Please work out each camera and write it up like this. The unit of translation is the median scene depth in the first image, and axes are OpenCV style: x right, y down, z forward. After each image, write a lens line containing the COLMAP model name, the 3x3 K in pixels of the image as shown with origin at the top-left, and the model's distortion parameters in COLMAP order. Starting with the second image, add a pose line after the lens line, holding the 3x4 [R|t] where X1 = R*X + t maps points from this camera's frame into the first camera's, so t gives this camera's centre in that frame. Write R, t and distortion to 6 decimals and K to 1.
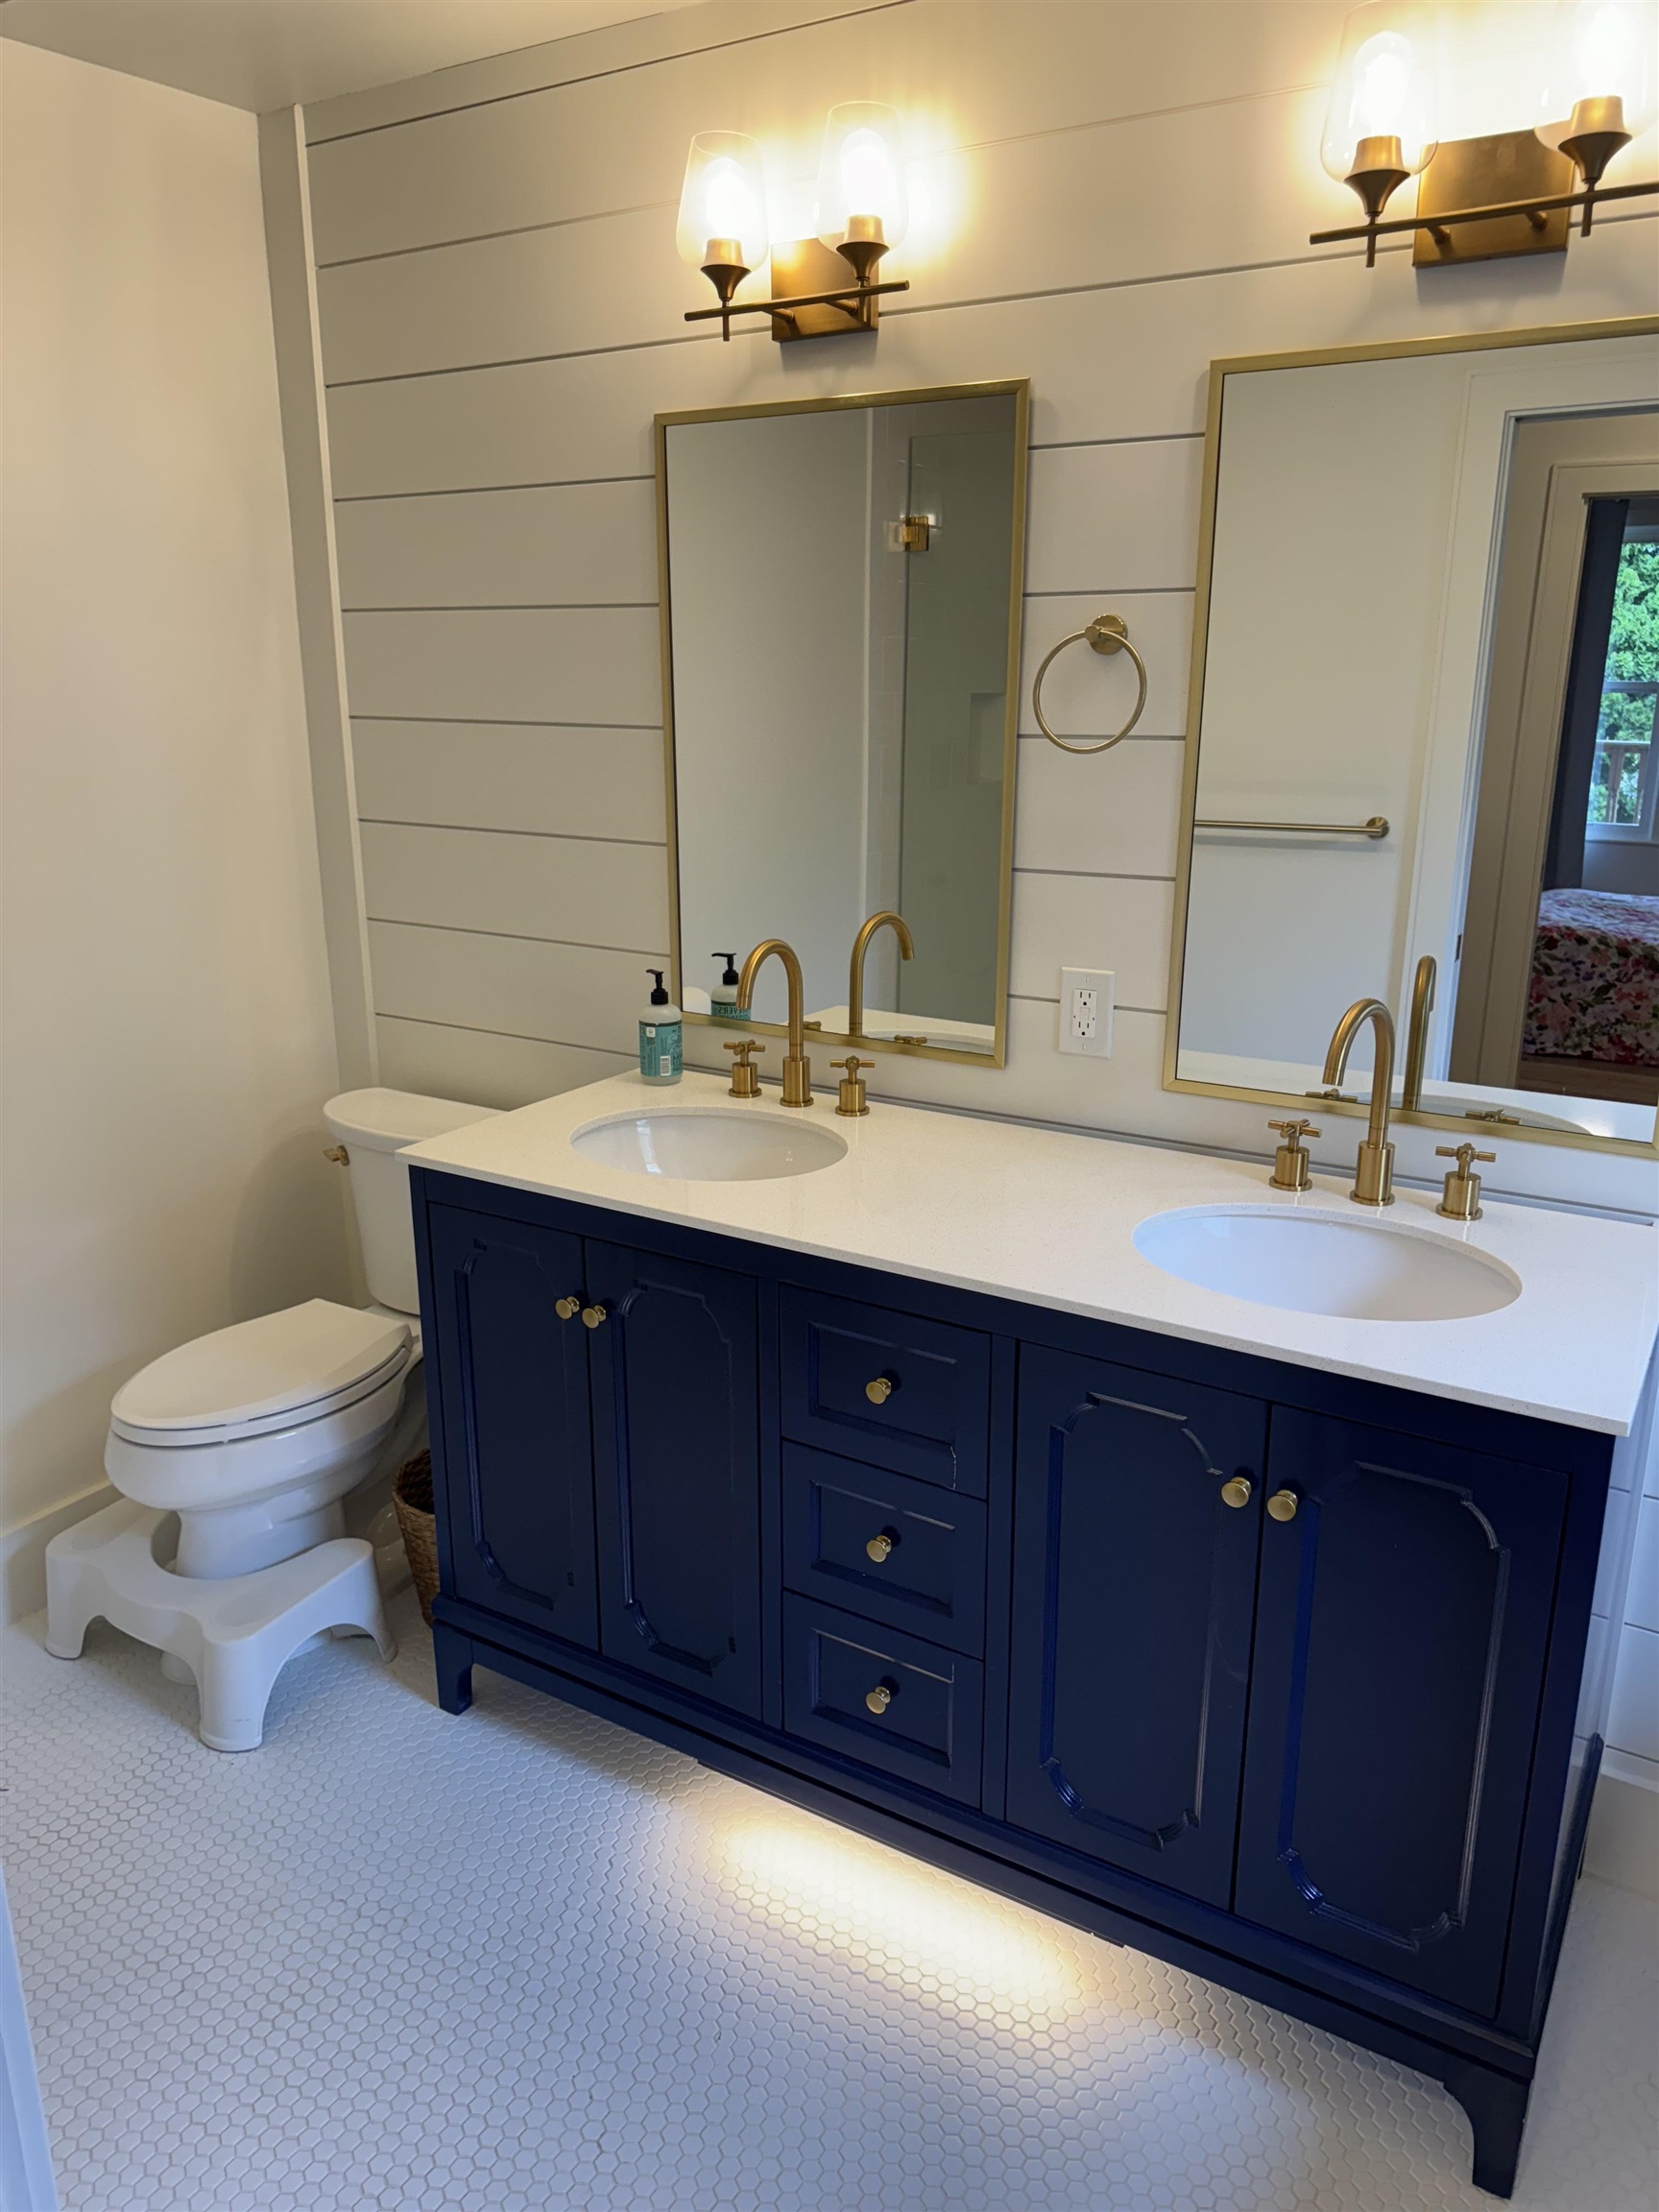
lens RADIAL K [[1588.8, 0, 829.5], [0, 1588.8, 1106.0], [0, 0, 1]] dist [0.026980, -0.003215]
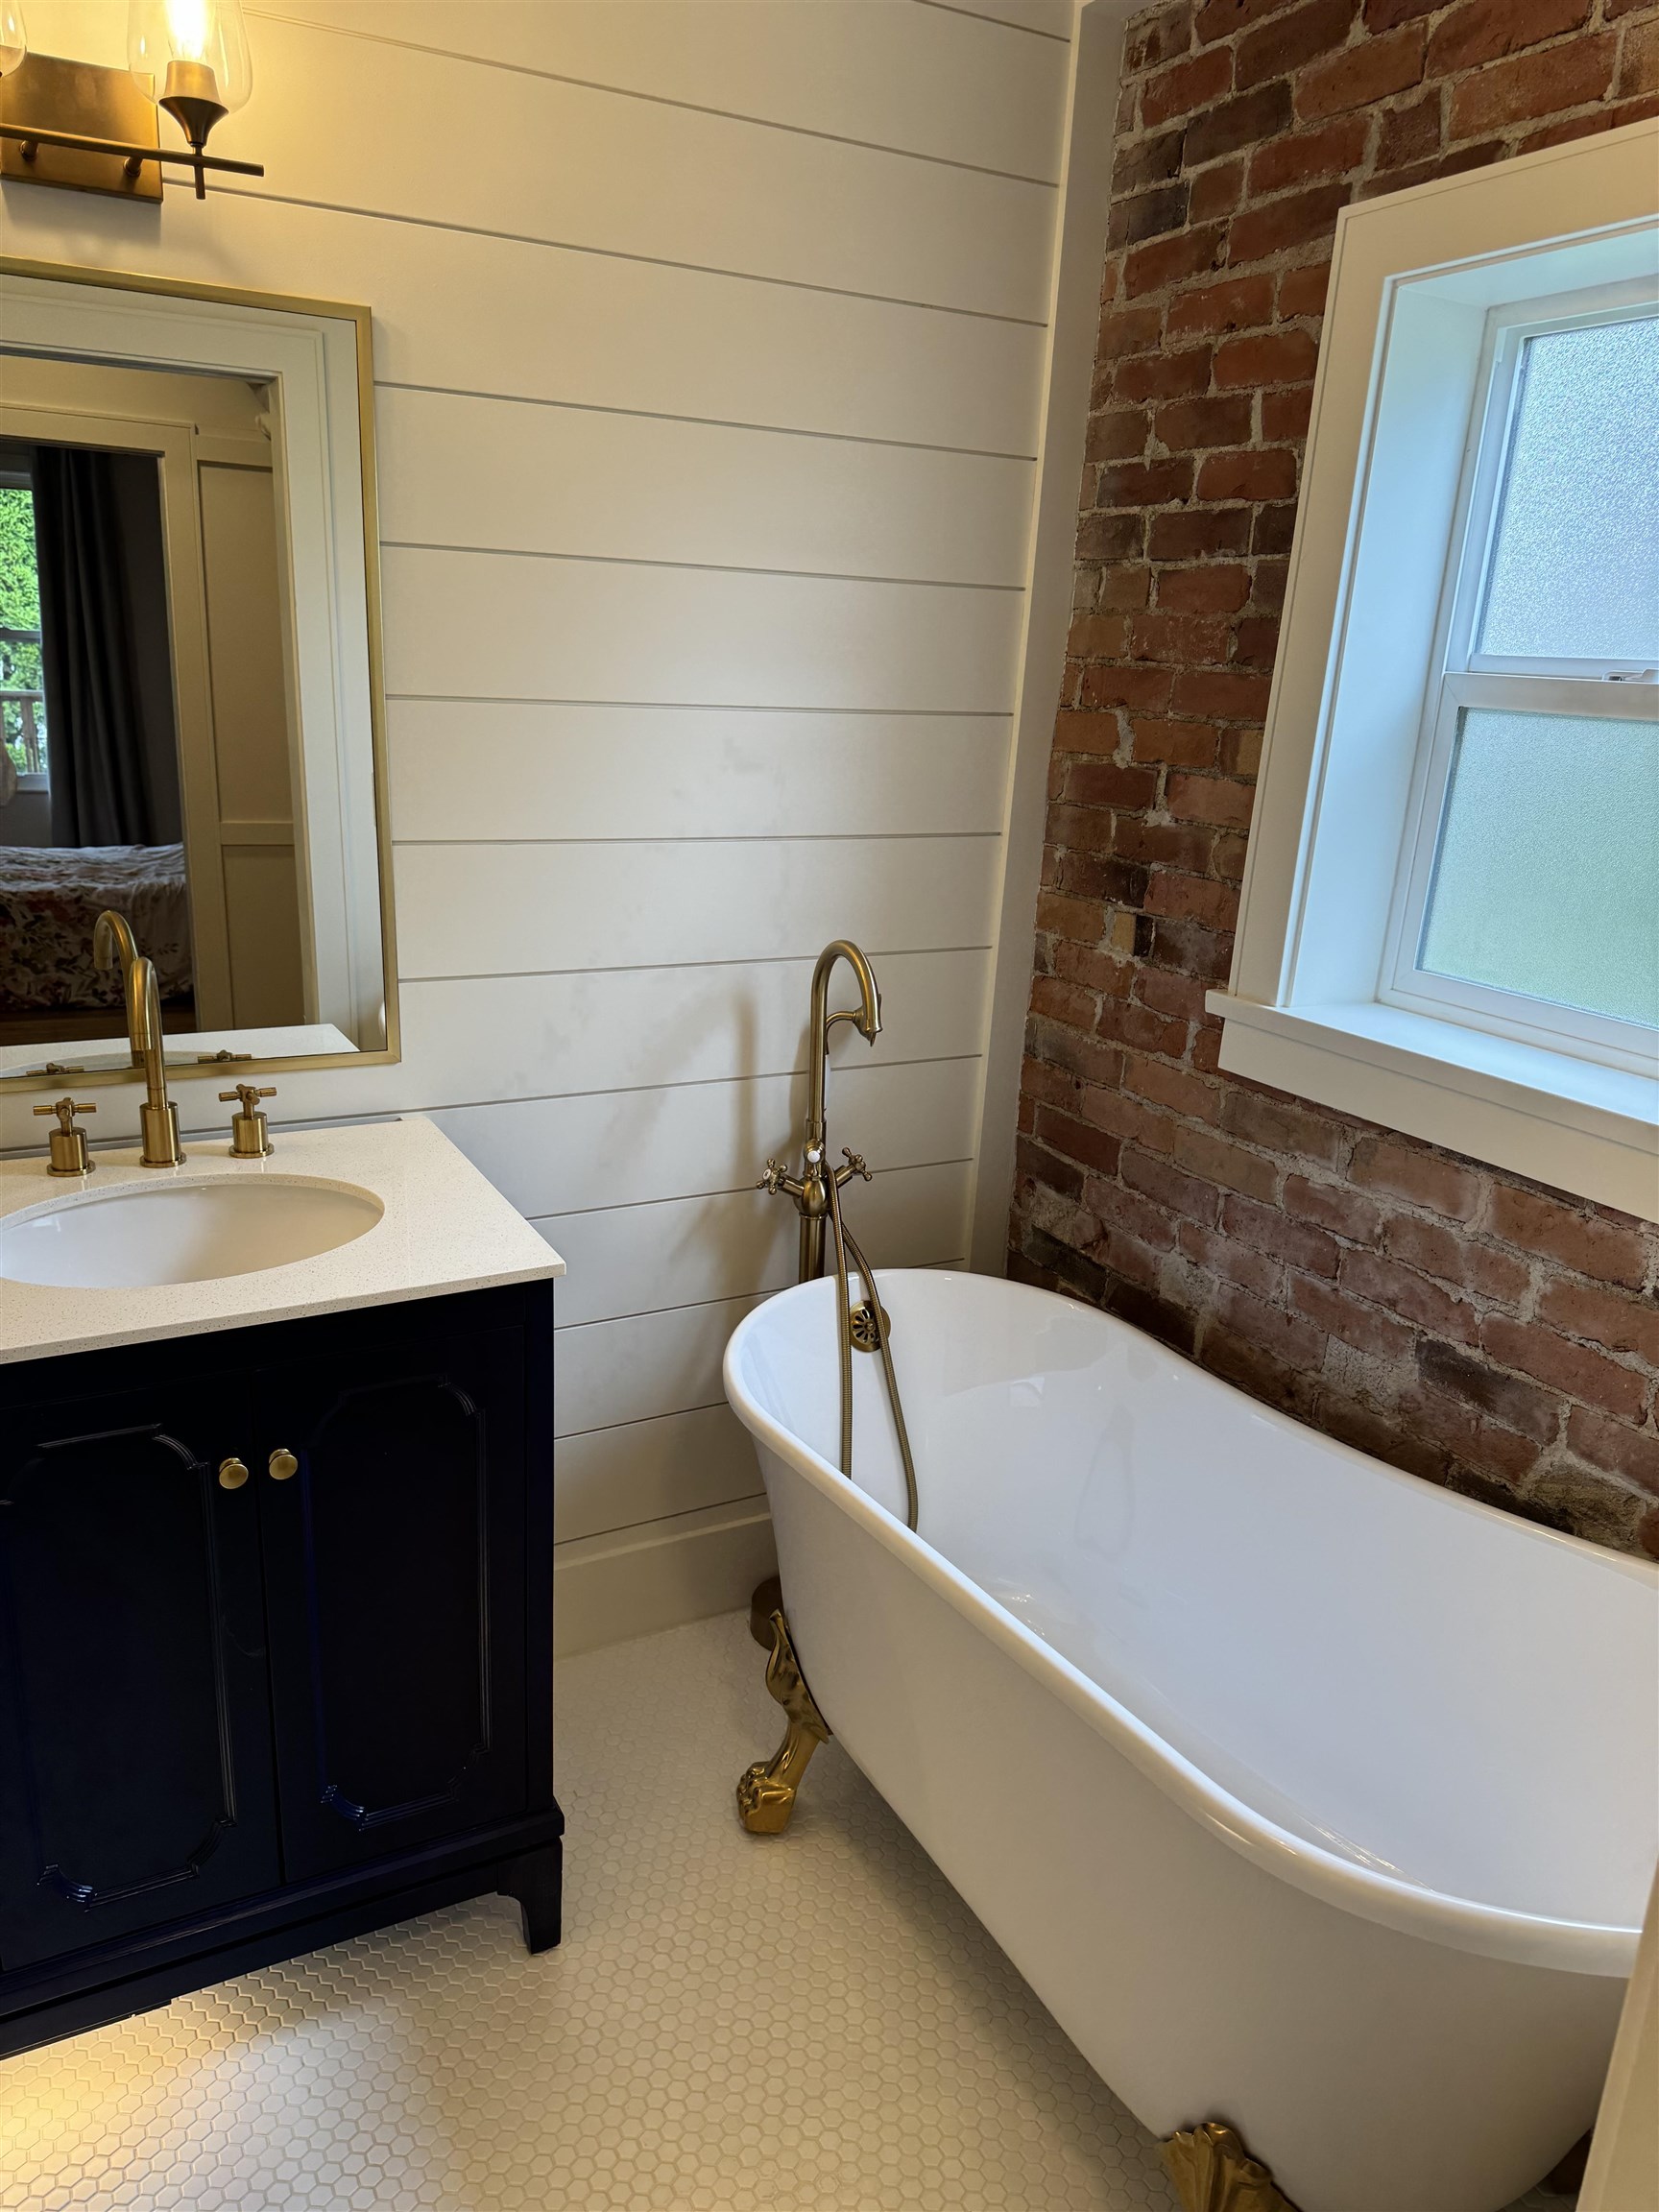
lens RADIAL K [[1544.1, 0, 829.5], [0, 1544.1, 1106.0], [0, 0, 1]] dist [0.023773, 0.000005]
pose [[0.534235, -0.224826, 0.814890, -0.217852], [0.189001, 0.971349, 0.144086, -0.035876], [-0.823936, 0.077039, 0.561421, 0.124366]]
